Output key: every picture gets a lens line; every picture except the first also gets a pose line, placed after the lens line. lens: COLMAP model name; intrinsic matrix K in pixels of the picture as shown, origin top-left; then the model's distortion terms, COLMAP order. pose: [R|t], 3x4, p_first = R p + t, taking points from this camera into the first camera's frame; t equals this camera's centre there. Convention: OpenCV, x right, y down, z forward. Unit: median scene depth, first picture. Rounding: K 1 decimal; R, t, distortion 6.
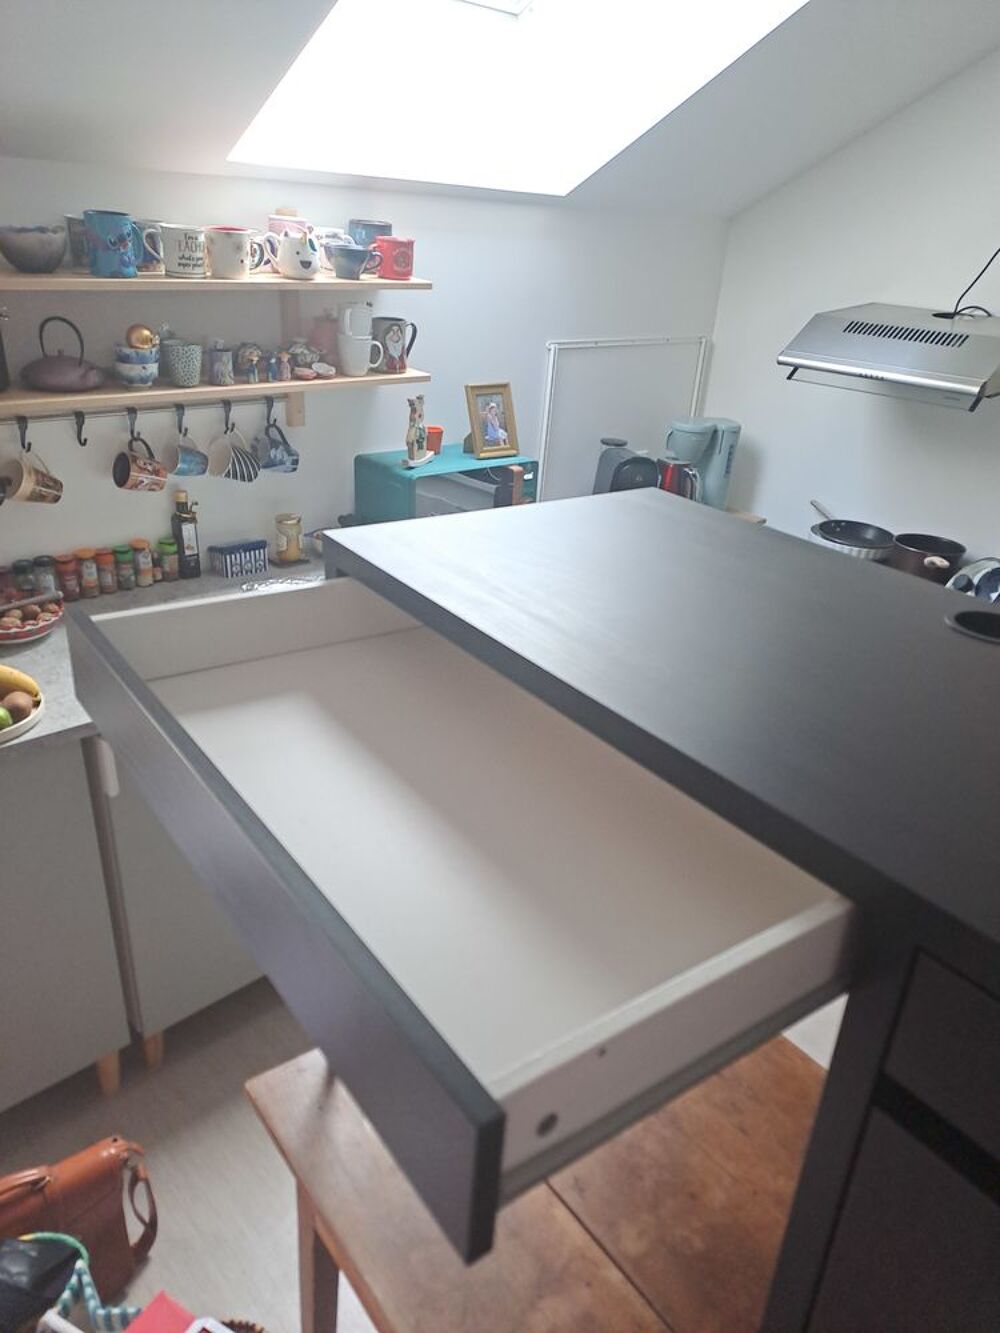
lens RADIAL K [[971.2, 0, 500.0], [0, 971.2, 666.5], [0, 0, 1]] dist [0.005818, -0.003066]
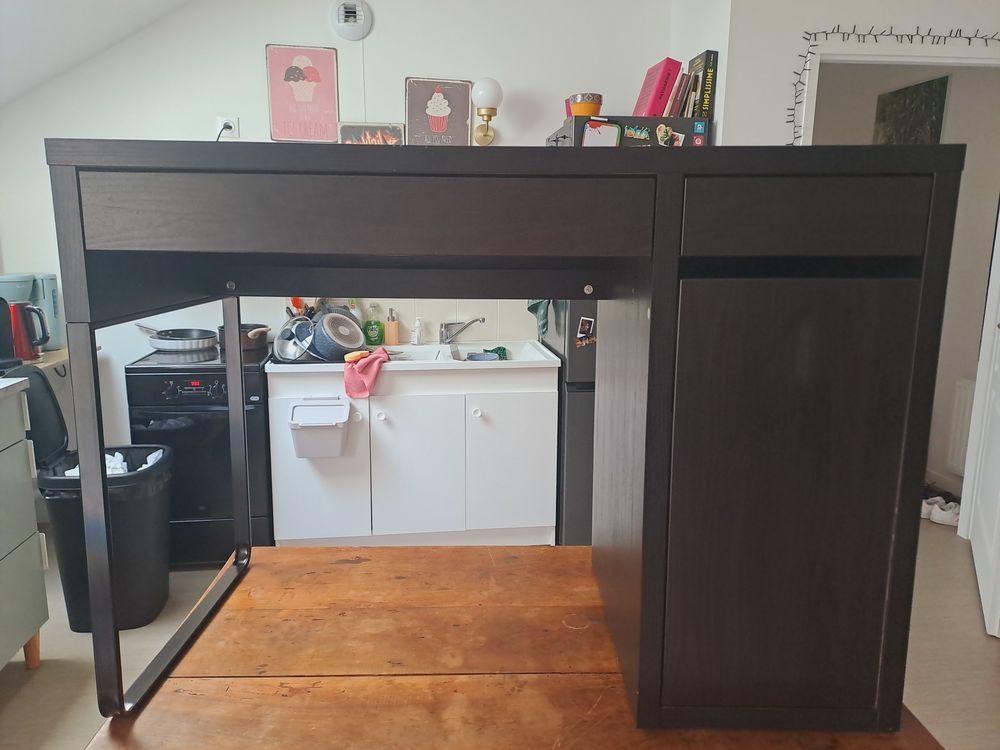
lens RADIAL K [[733.7, 0, 500.0], [0, 733.7, 375.0], [0, 0, 1]] dist [0.035119, -0.014291]
pose [[0.582202, -0.195661, 0.789150, -0.292540], [0.358121, 0.933097, -0.032856, 0.154209], [-0.729925, 0.301740, 0.613321, 0.120285]]
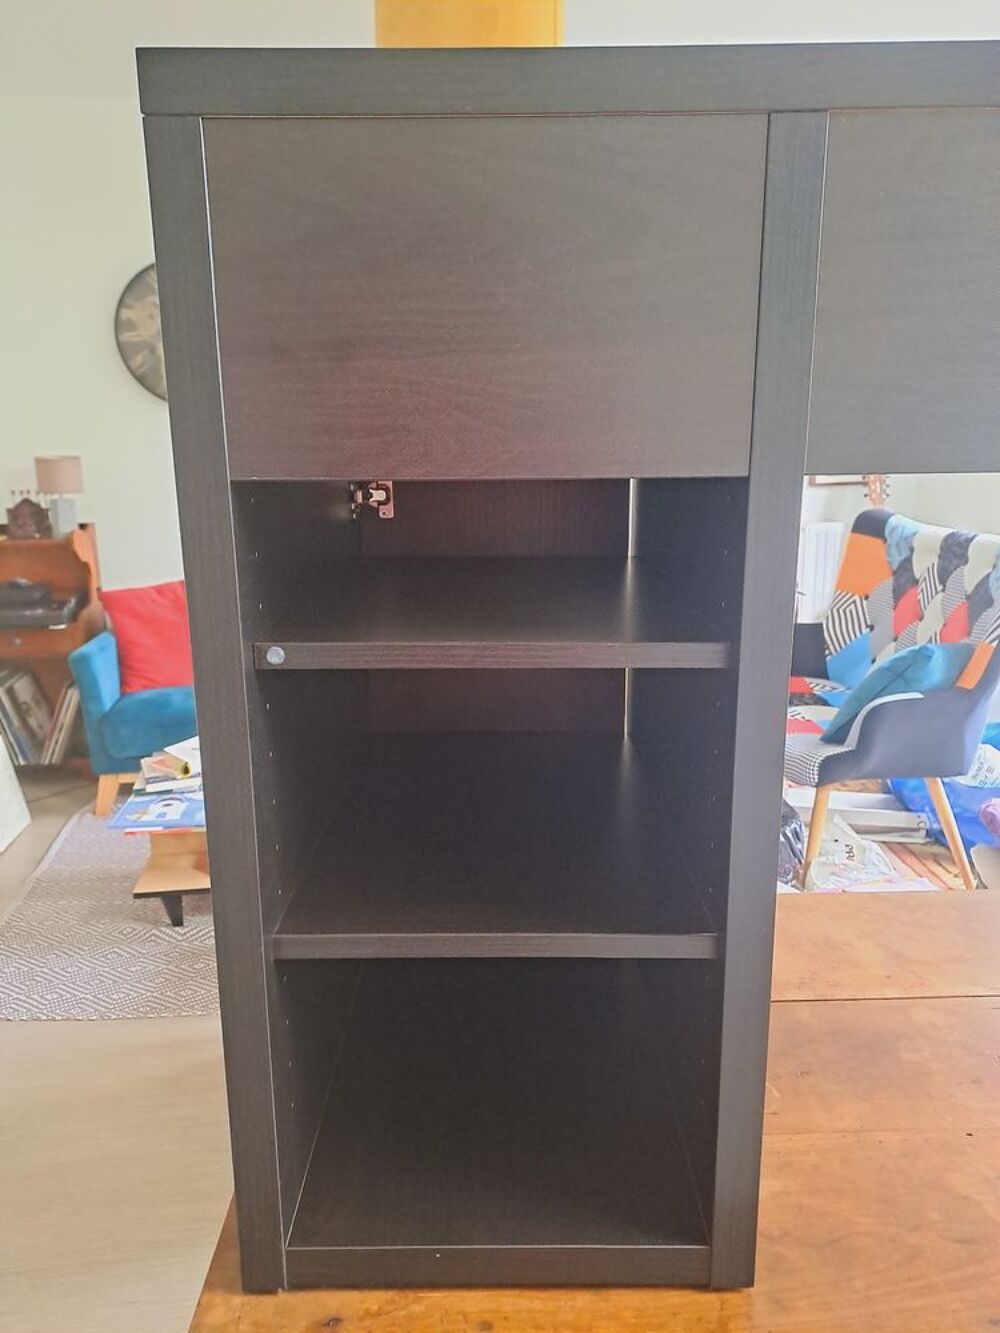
lens RADIAL K [[971.2, 0, 500.0], [0, 971.2, 666.5], [0, 0, 1]] dist [0.005818, -0.003066]
pose [[-0.586431, 0.141733, -0.797502, 0.536293], [-0.352600, 0.841723, 0.408871, 0.063052], [0.729227, 0.520974, -0.443638, 0.511476]]
